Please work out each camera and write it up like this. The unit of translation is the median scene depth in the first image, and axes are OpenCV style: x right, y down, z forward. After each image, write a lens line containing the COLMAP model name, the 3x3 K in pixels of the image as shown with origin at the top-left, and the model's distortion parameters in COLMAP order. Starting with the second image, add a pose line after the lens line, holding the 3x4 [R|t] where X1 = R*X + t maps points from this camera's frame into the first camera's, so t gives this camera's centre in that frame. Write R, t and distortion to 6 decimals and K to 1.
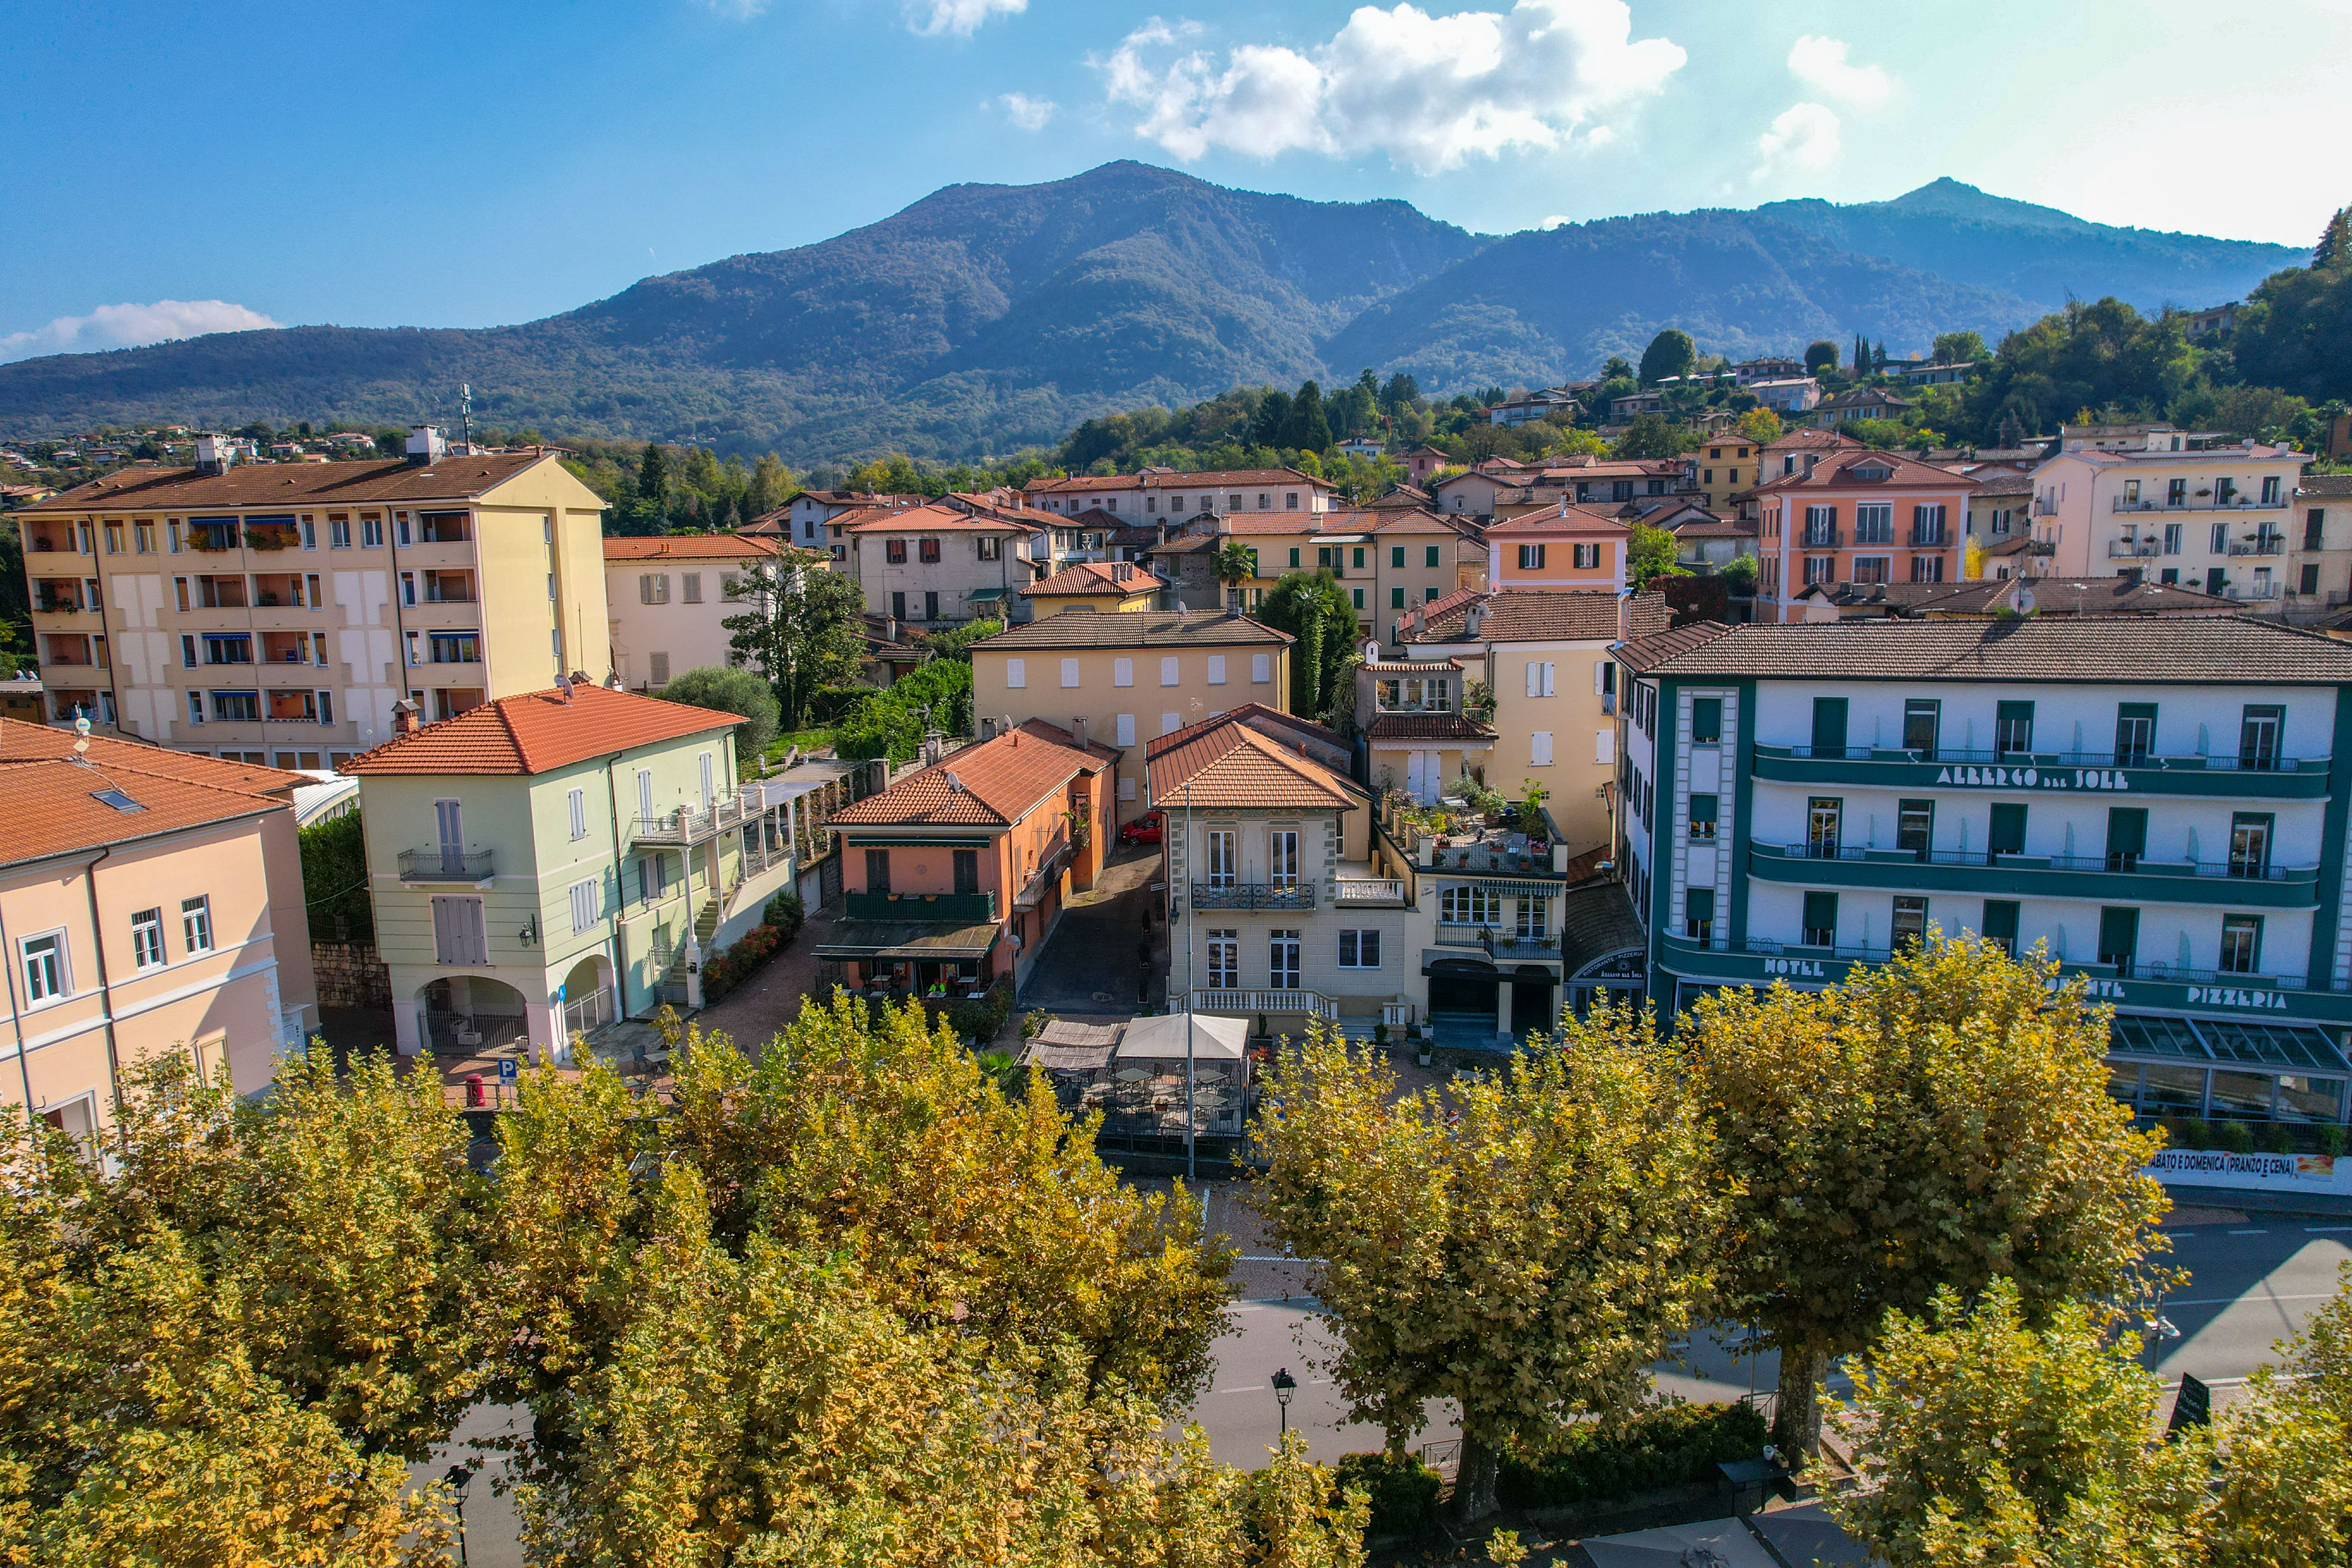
lens RADIAL K [[1505.8, 0, 1168.9], [0, 1505.8, 783.6], [0, 0, 1]] dist [-0.069065, 0.058938]
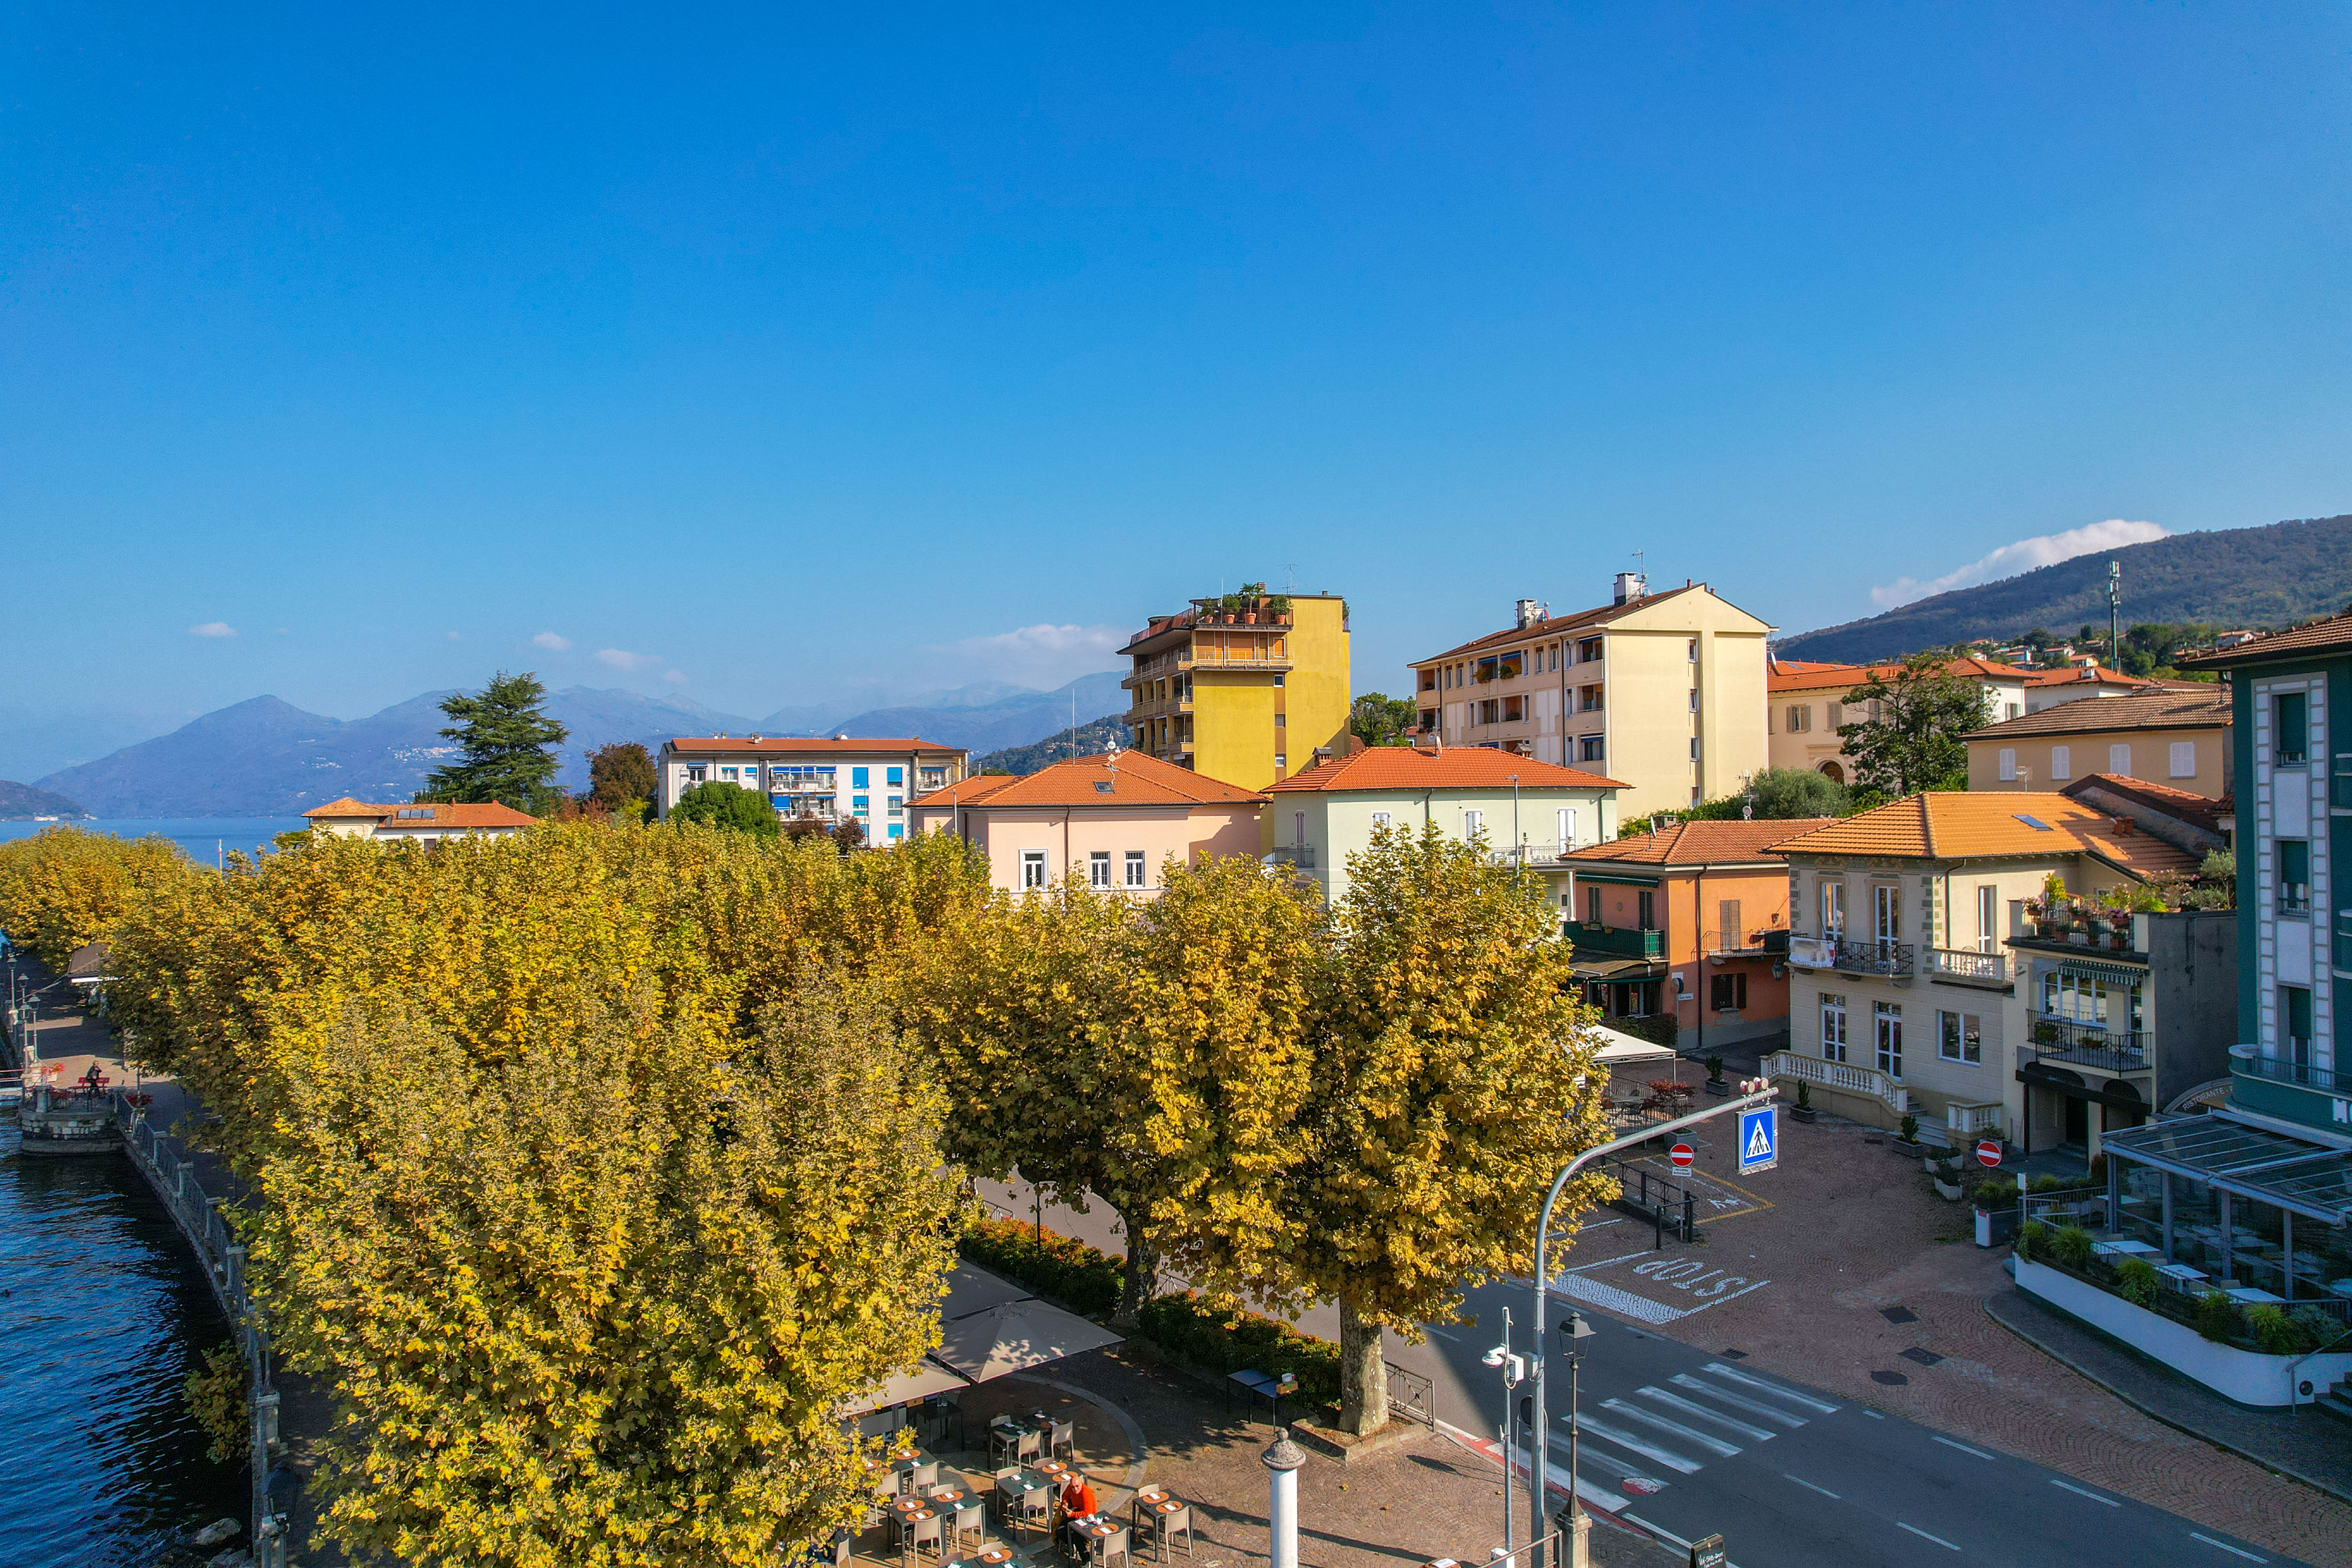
lens RADIAL K [[1505.8, 0, 1174.2], [0, 1505.8, 791.3], [0, 0, 1]] dist [-0.069065, 0.058938]
pose [[0.434374, 0.005594, -0.900715, 0.658041], [-0.130409, 0.989835, -0.056743, 0.078478], [0.891242, 0.142109, 0.430688, 0.253801]]
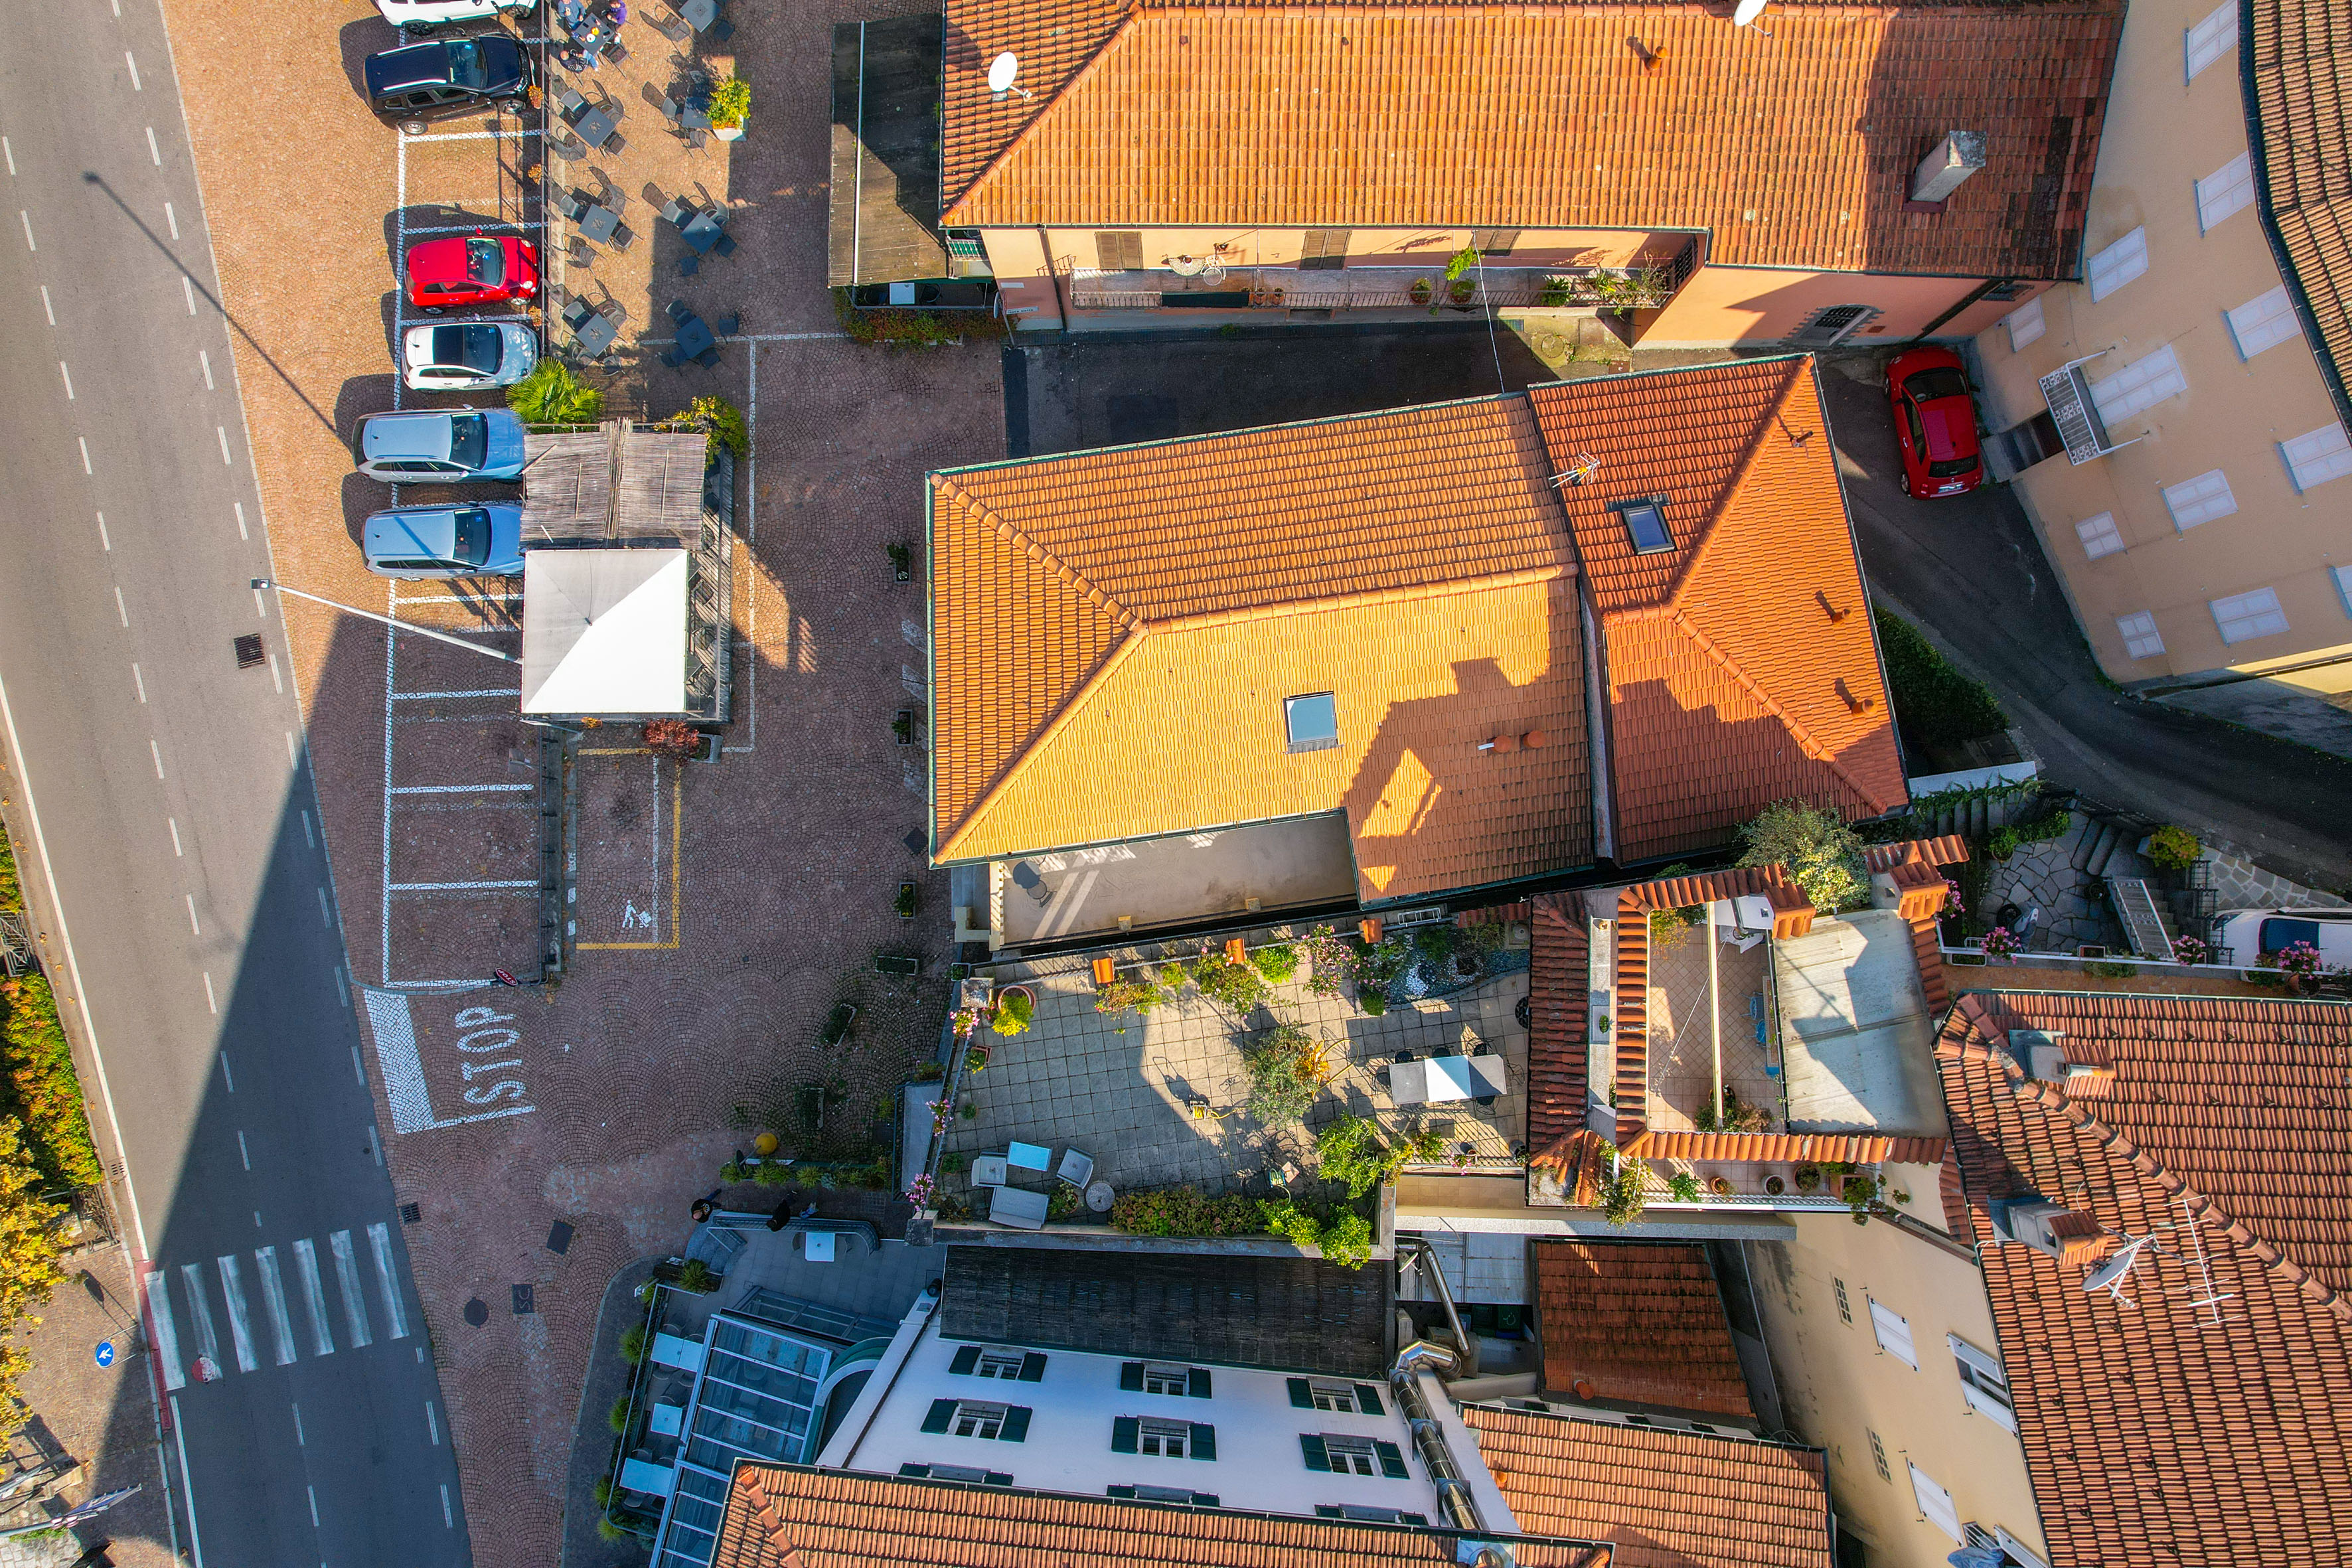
lens RADIAL K [[1505.8, 0, 1165.8], [0, 1505.8, 786.5], [0, 0, 1]] dist [-0.069065, 0.058938]
pose [[0.110870, 0.993034, -0.039886, 0.123257], [-0.141262, 0.055472, 0.988417, -0.493564], [0.983744, -0.103951, 0.146428, 0.967072]]
